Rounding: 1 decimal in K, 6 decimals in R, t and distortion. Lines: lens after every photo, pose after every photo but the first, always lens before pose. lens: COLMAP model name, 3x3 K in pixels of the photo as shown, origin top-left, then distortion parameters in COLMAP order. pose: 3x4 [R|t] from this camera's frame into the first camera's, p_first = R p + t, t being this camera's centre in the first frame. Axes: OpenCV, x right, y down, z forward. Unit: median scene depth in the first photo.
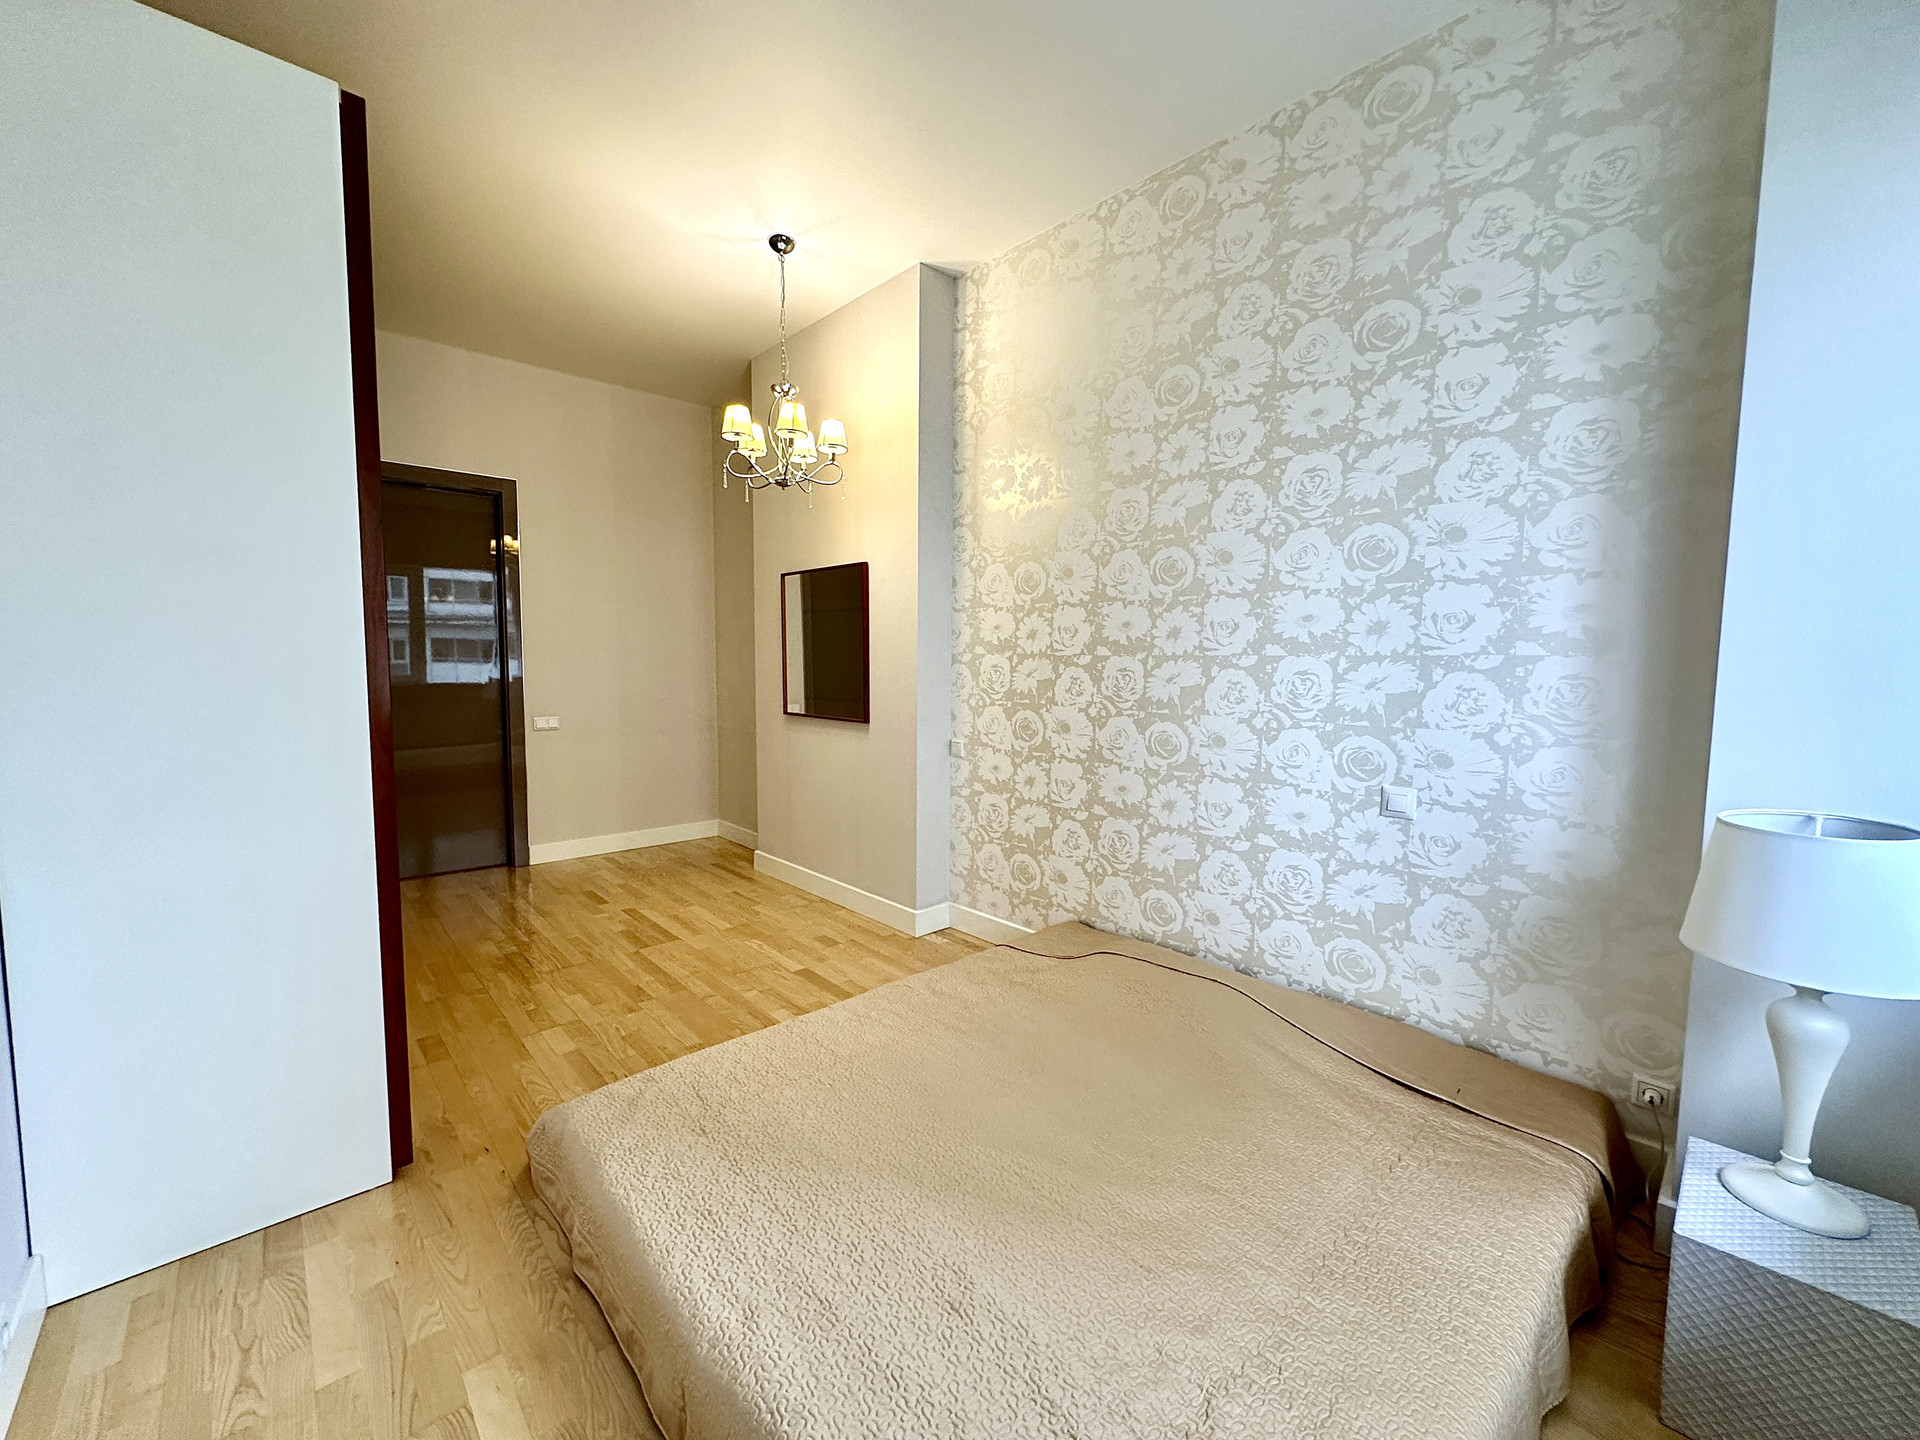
lens RADIAL K [[765.1, 0, 960.0], [0, 765.1, 720.0], [0, 0, 1]] dist [-0.002747, -0.000143]
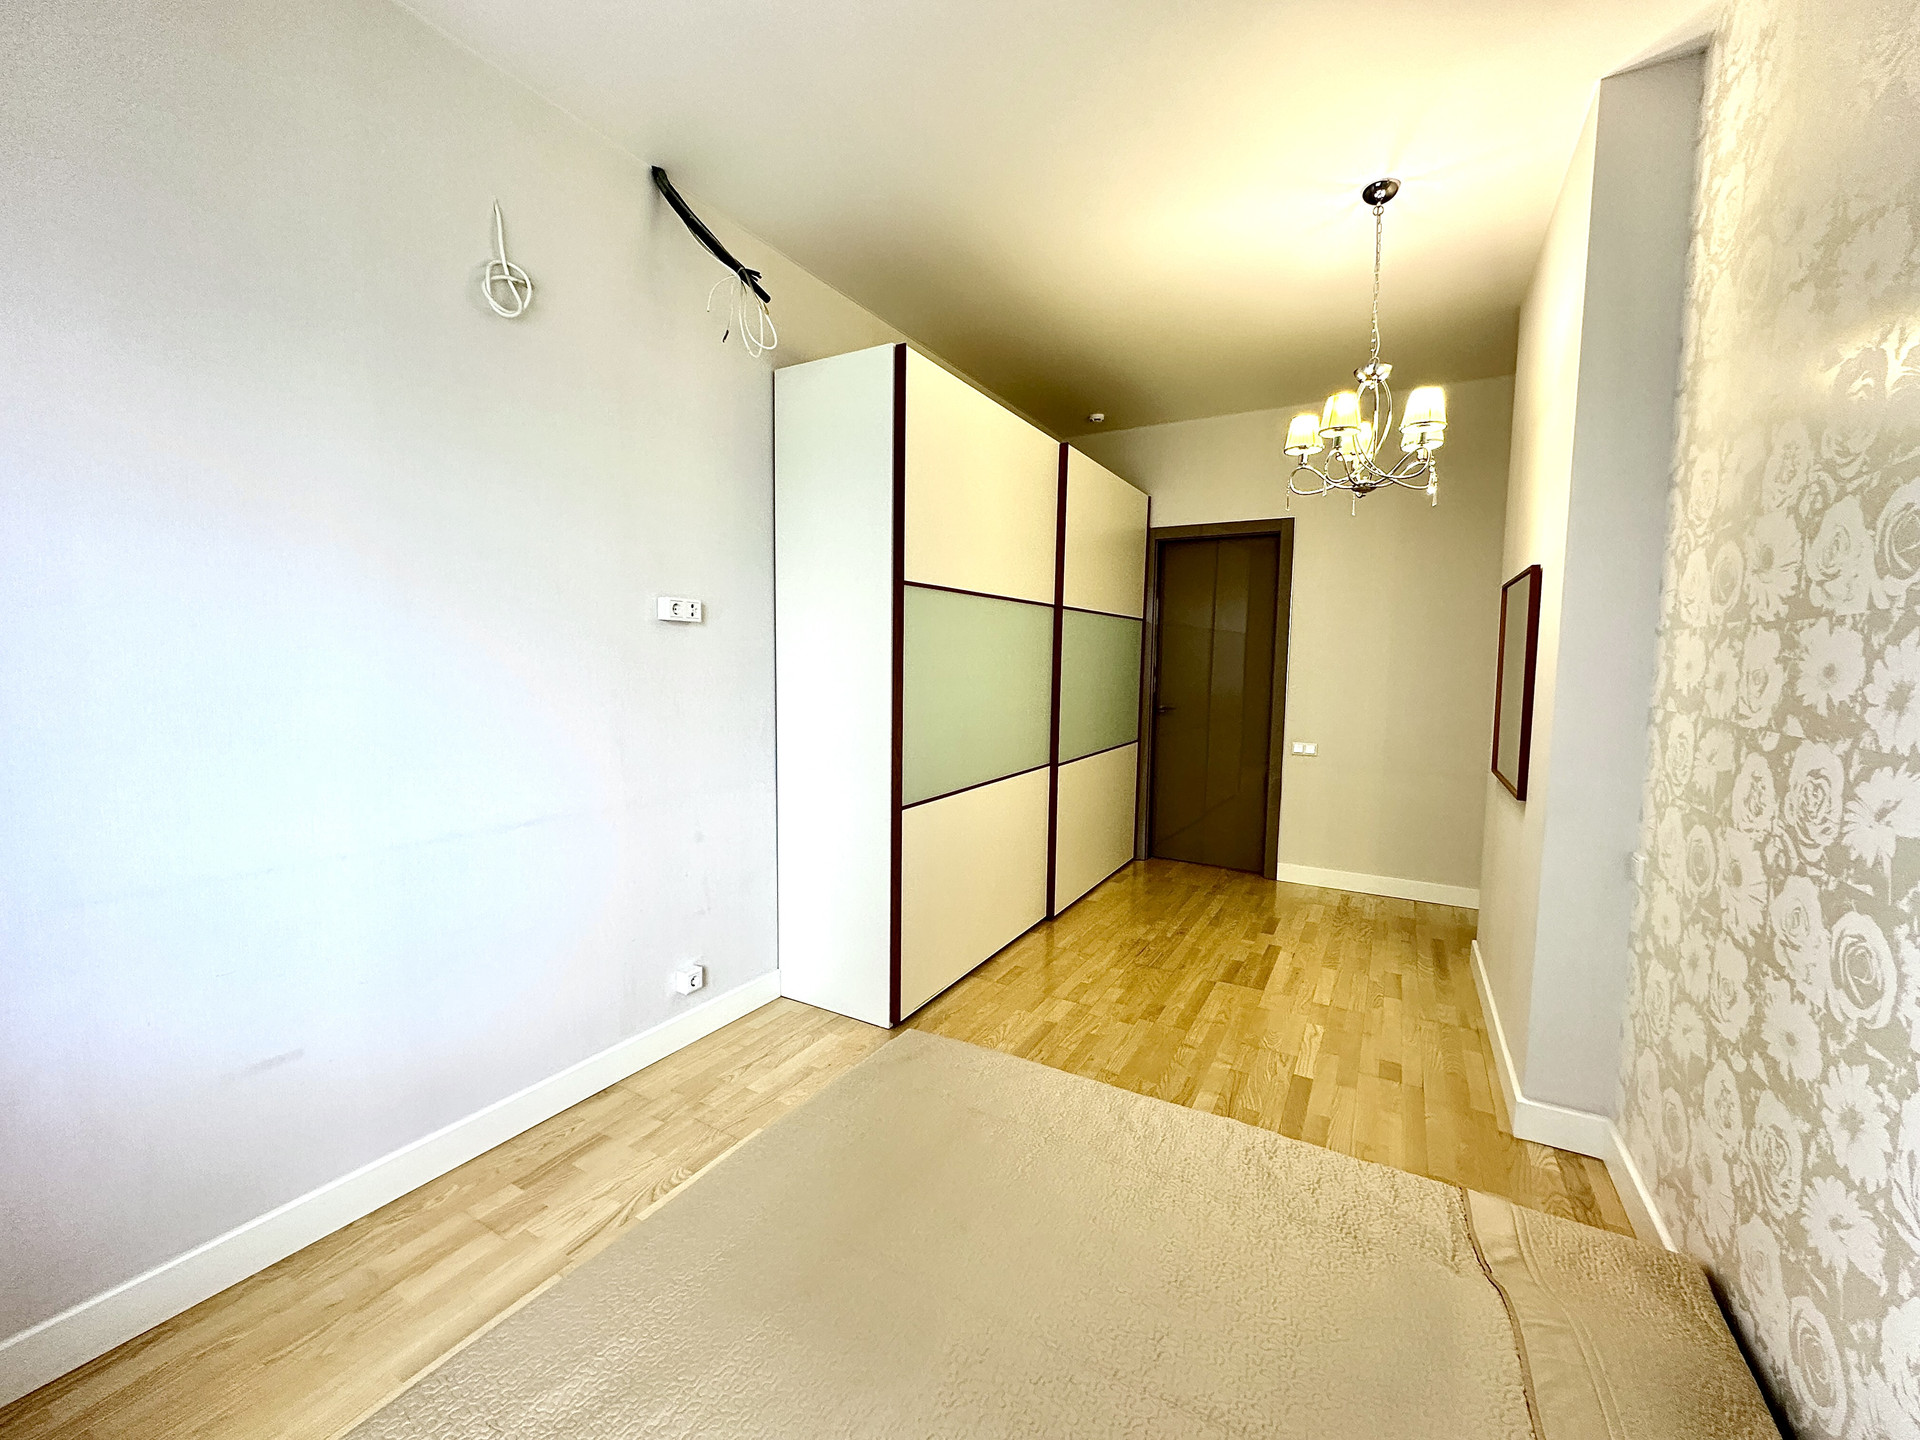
lens RADIAL K [[765.1, 0, 960.0], [0, 765.1, 720.0], [0, 0, 1]] dist [-0.002747, -0.000143]
pose [[0.300944, 0.074733, -0.950709, 0.430083], [-0.085652, 0.995014, 0.051102, -0.068757], [0.949788, 0.066051, 0.305845, 0.358376]]
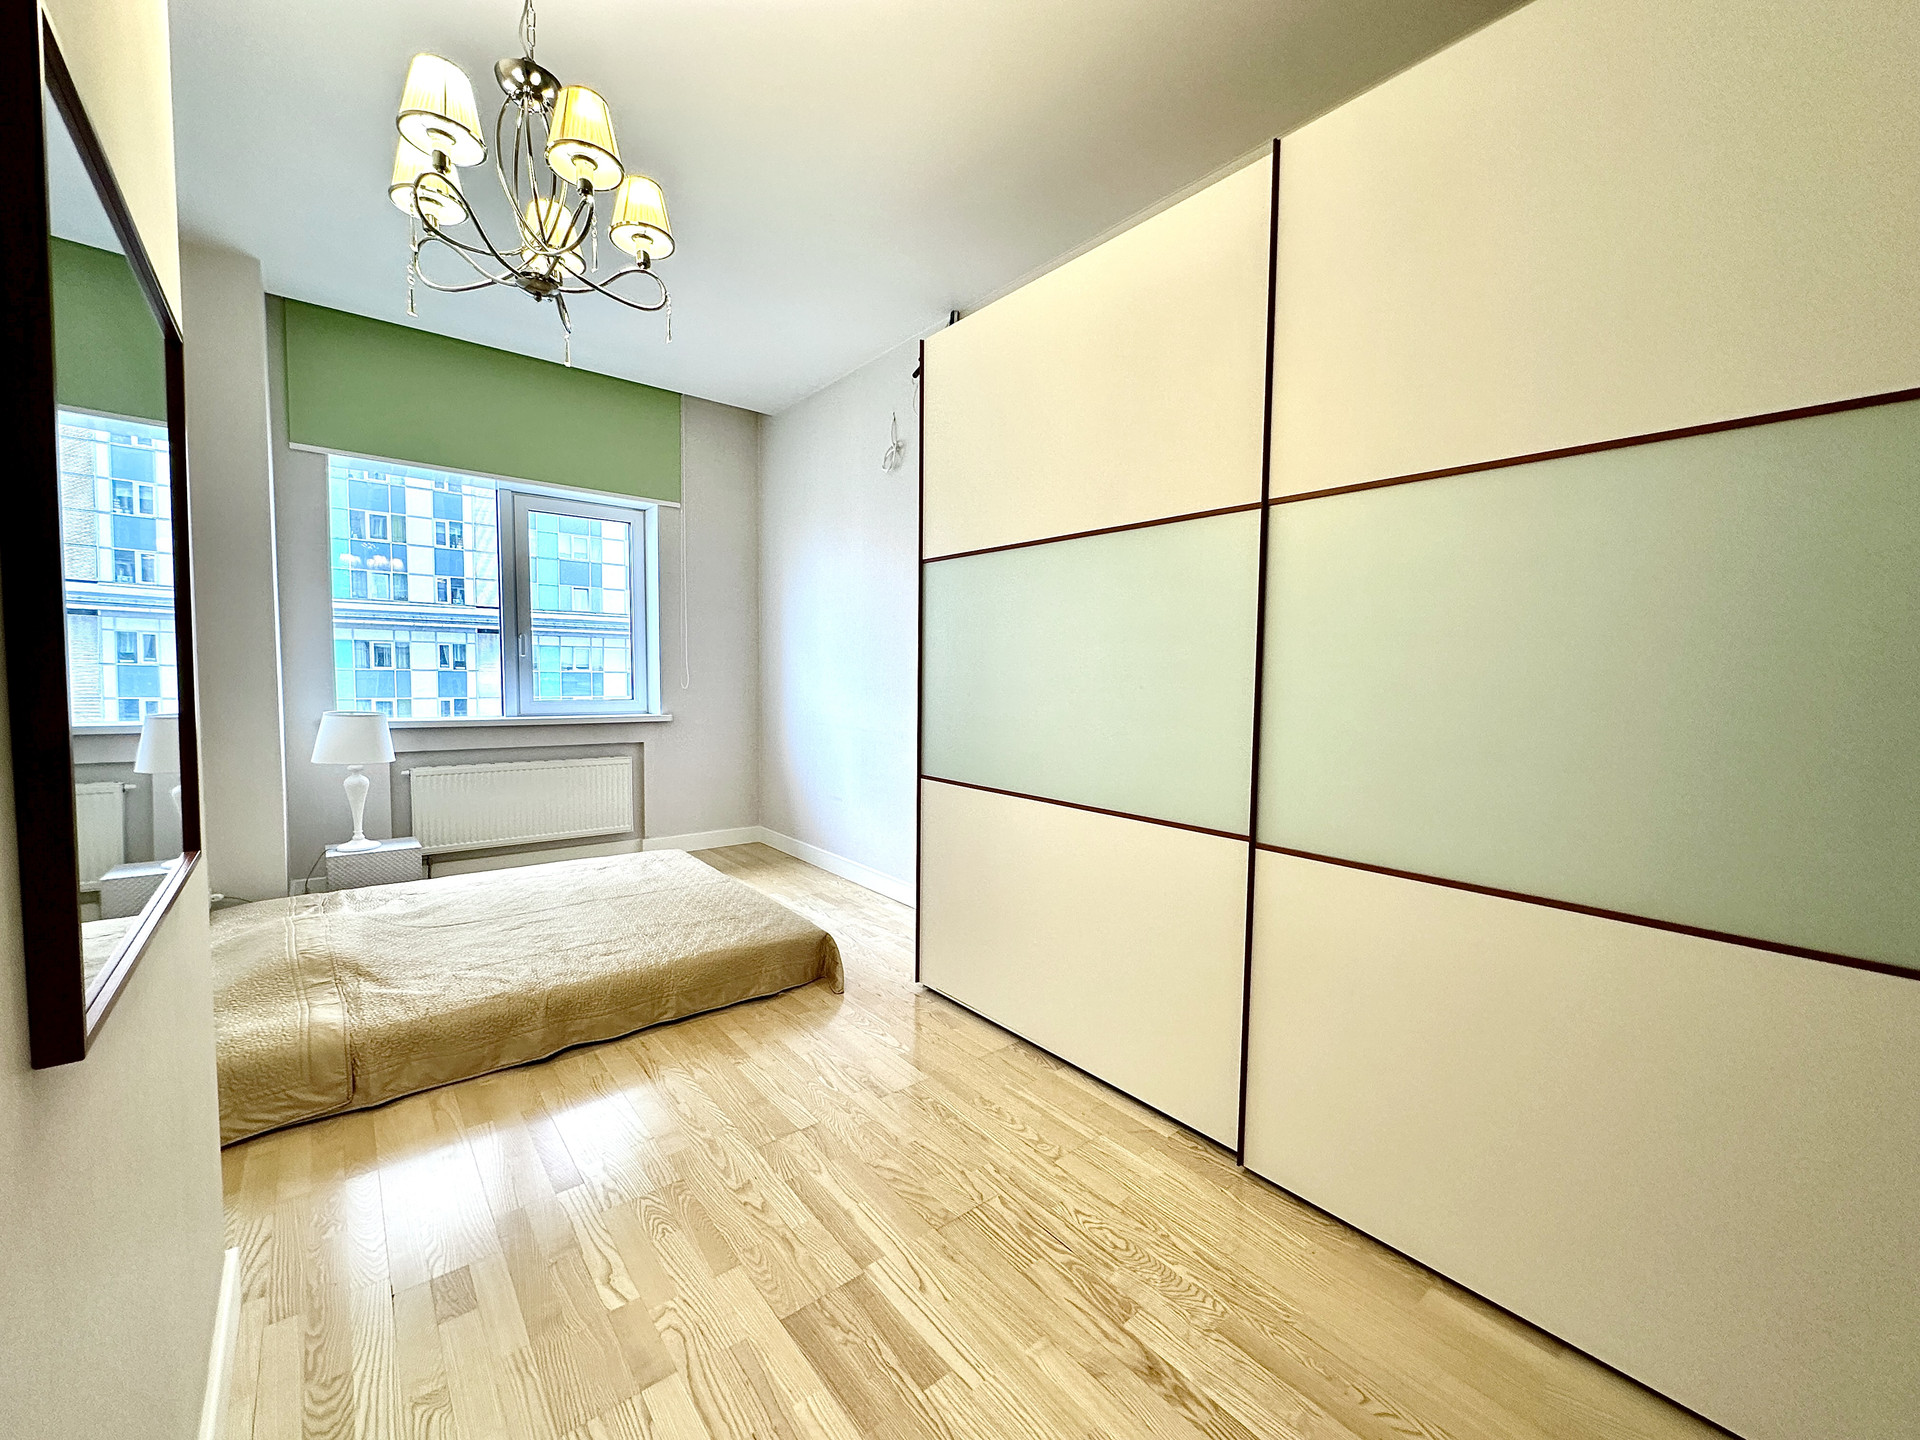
lens RADIAL K [[765.1, 0, 960.0], [0, 765.1, 720.0], [0, 0, 1]] dist [-0.002747, -0.000143]
pose [[-0.998270, -0.027590, 0.051915, -0.517501], [-0.019929, 0.989568, 0.142681, -0.118167], [-0.055310, 0.141399, -0.988406, 1.482079]]
